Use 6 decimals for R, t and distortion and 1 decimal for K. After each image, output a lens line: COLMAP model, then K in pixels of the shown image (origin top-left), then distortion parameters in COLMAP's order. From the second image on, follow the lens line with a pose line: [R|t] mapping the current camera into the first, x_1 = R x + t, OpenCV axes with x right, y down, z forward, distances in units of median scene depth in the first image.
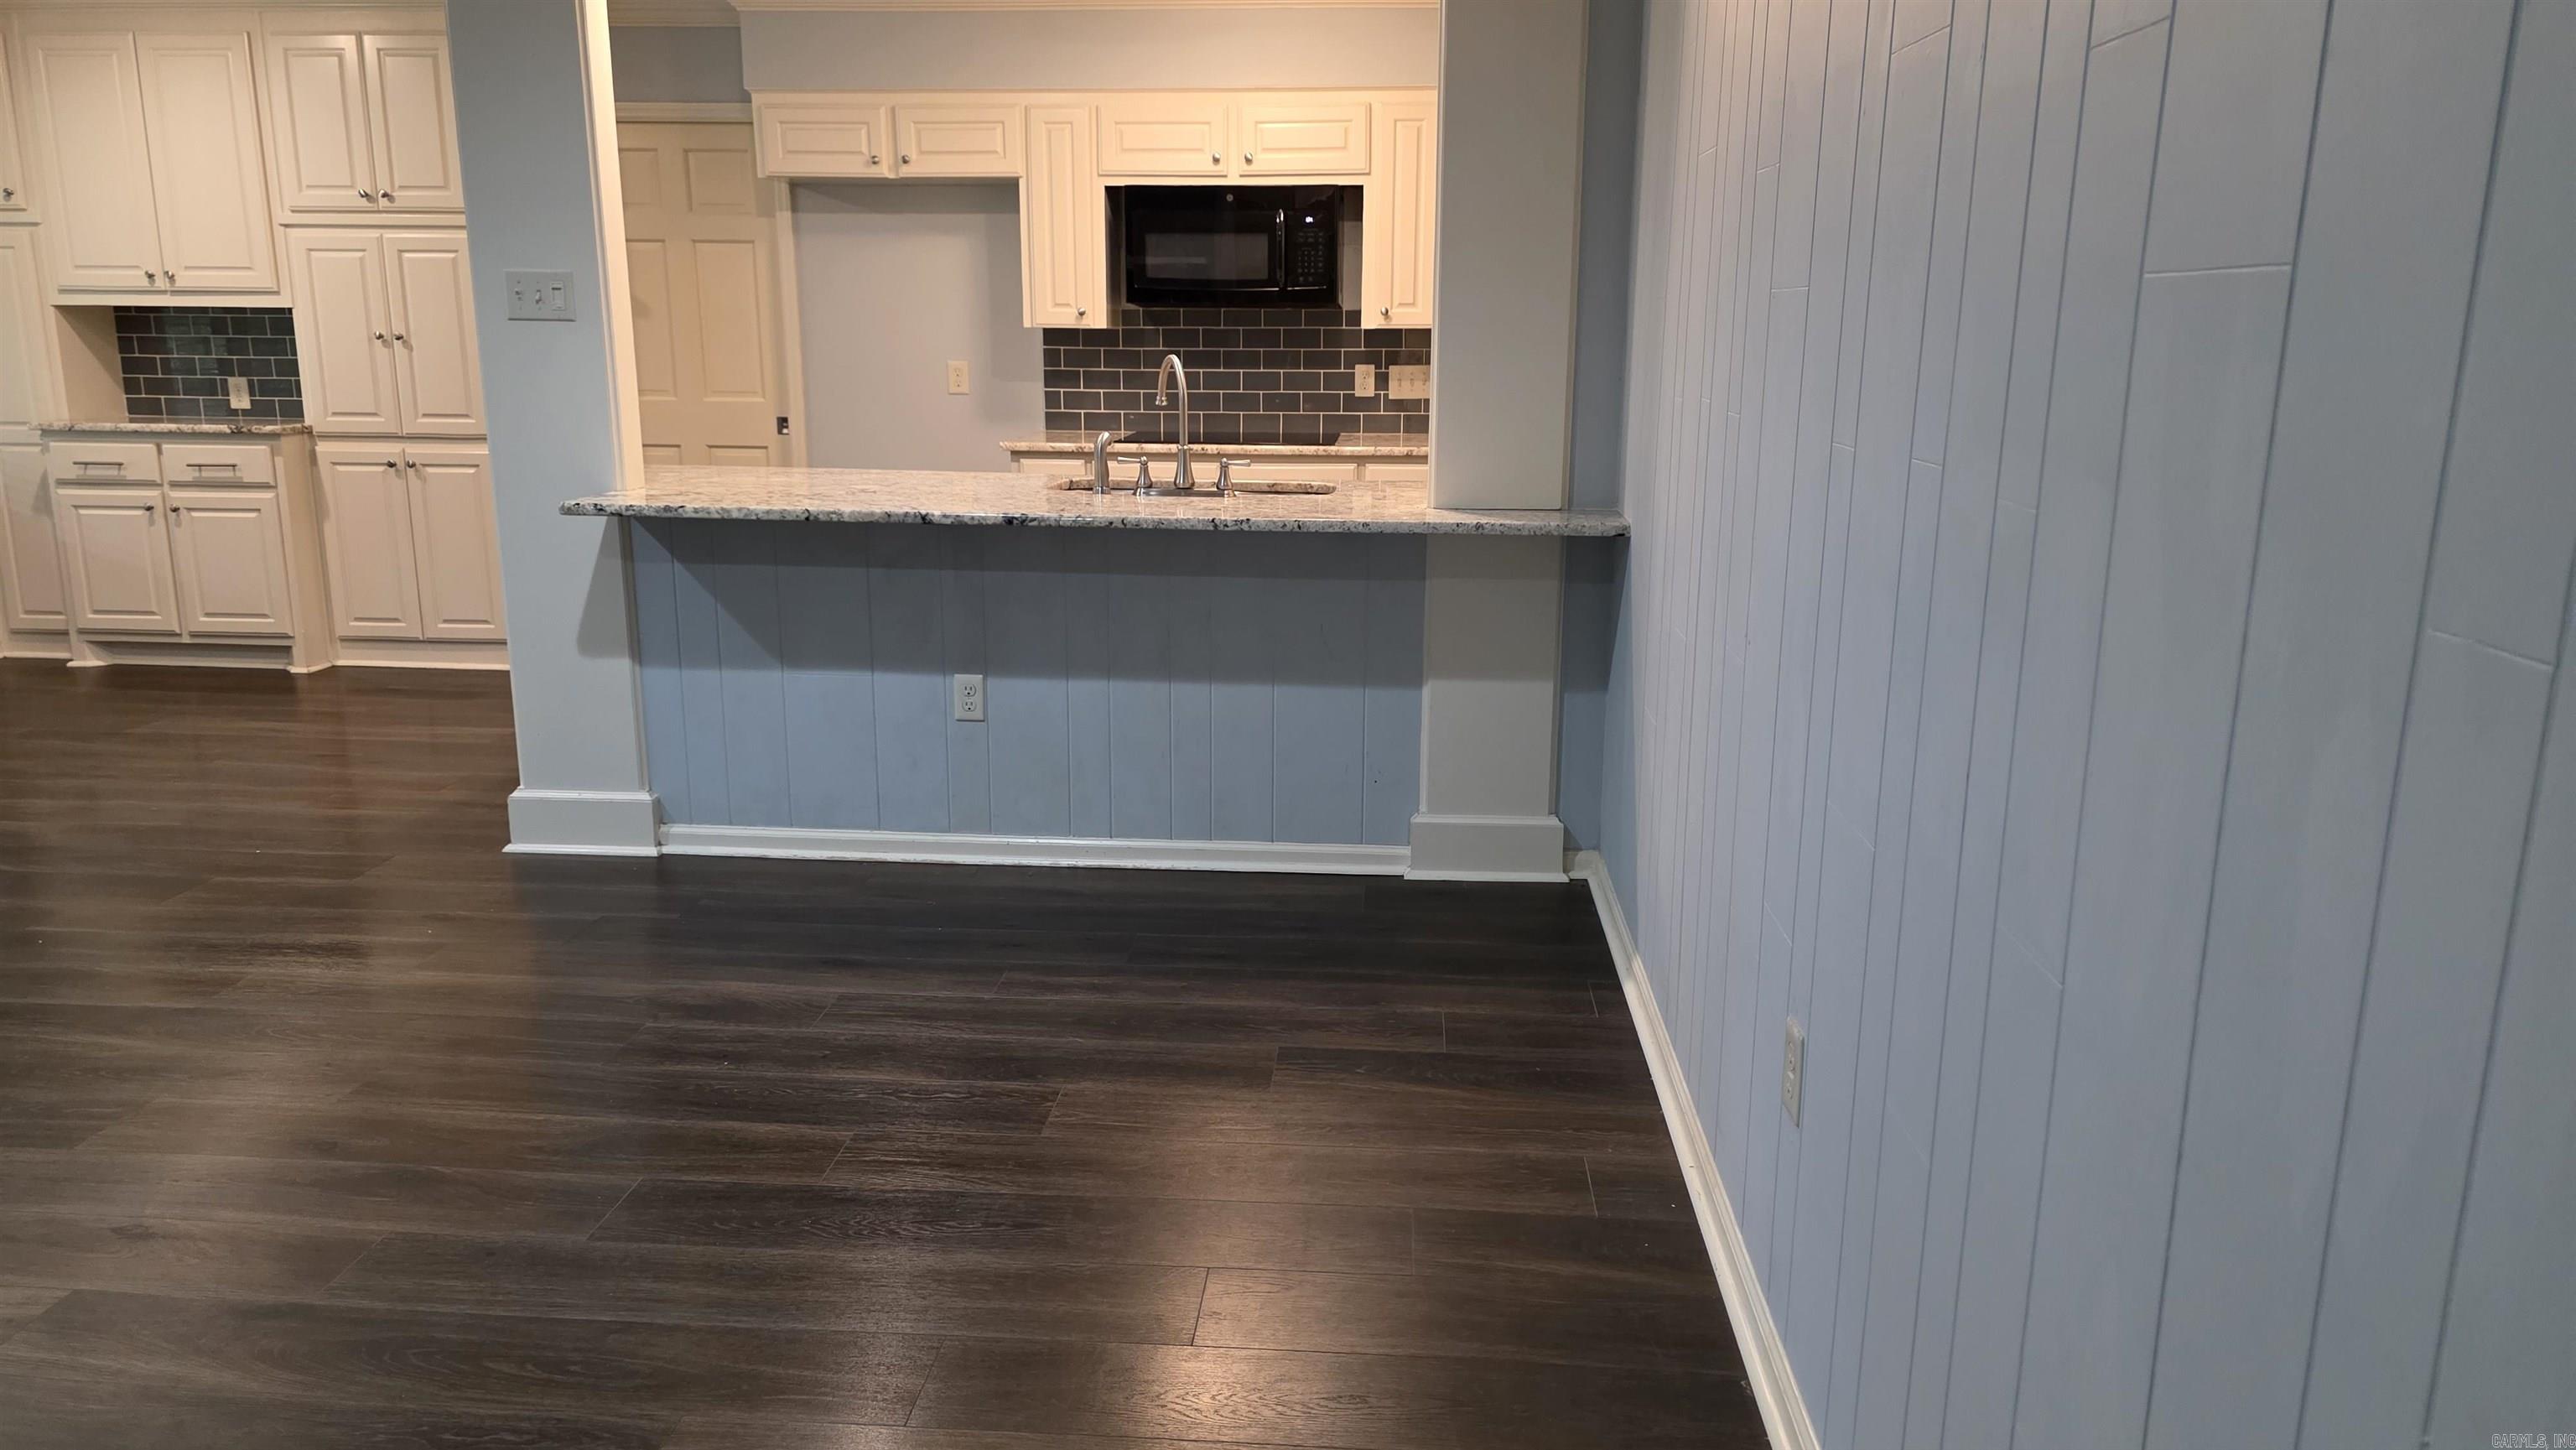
lens RADIAL K [[1732.8, 0, 1273.1], [0, 1732.8, 711.0], [0, 0, 1]] dist [0.068697, -0.061617]
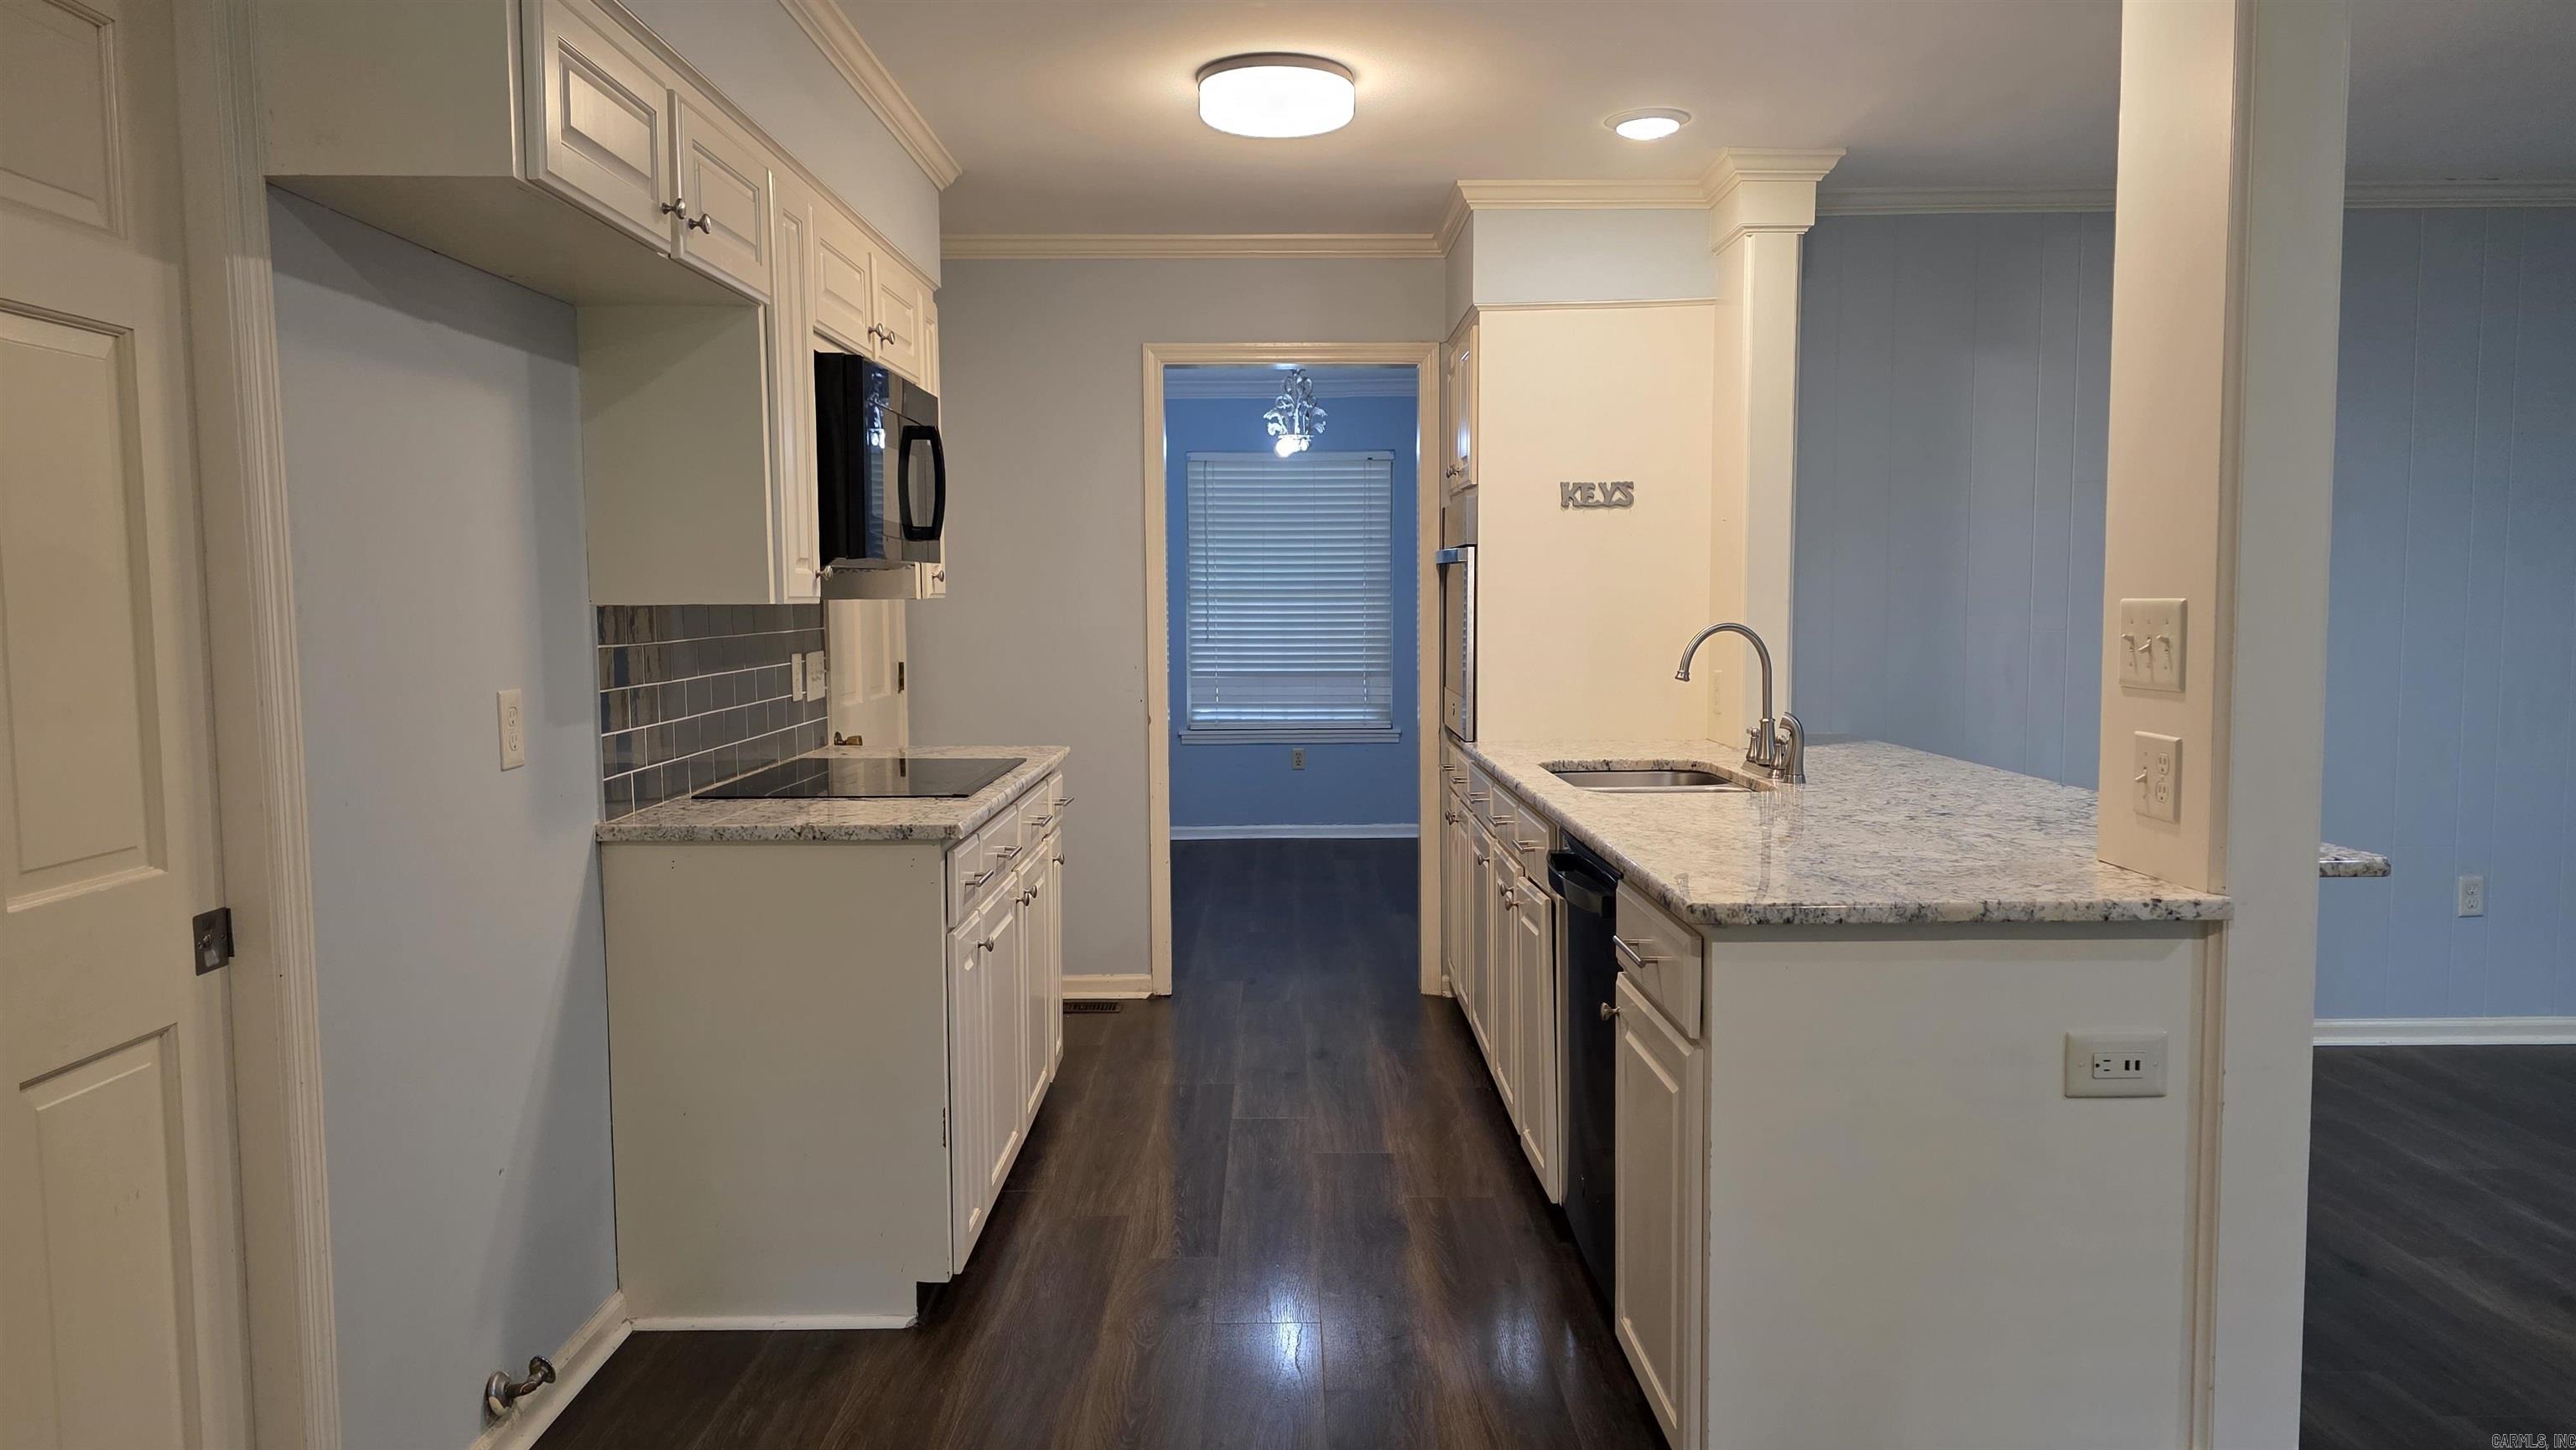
lens RADIAL K [[1732.8, 0, 1285.2], [0, 1732.8, 738.2], [0, 0, 1]] dist [0.068697, -0.061617]
pose [[-0.088437, -0.088234, 0.992166, -0.619905], [0.225405, 0.968458, 0.106218, -0.196829], [-0.970243, 0.233033, -0.065759, 0.872189]]
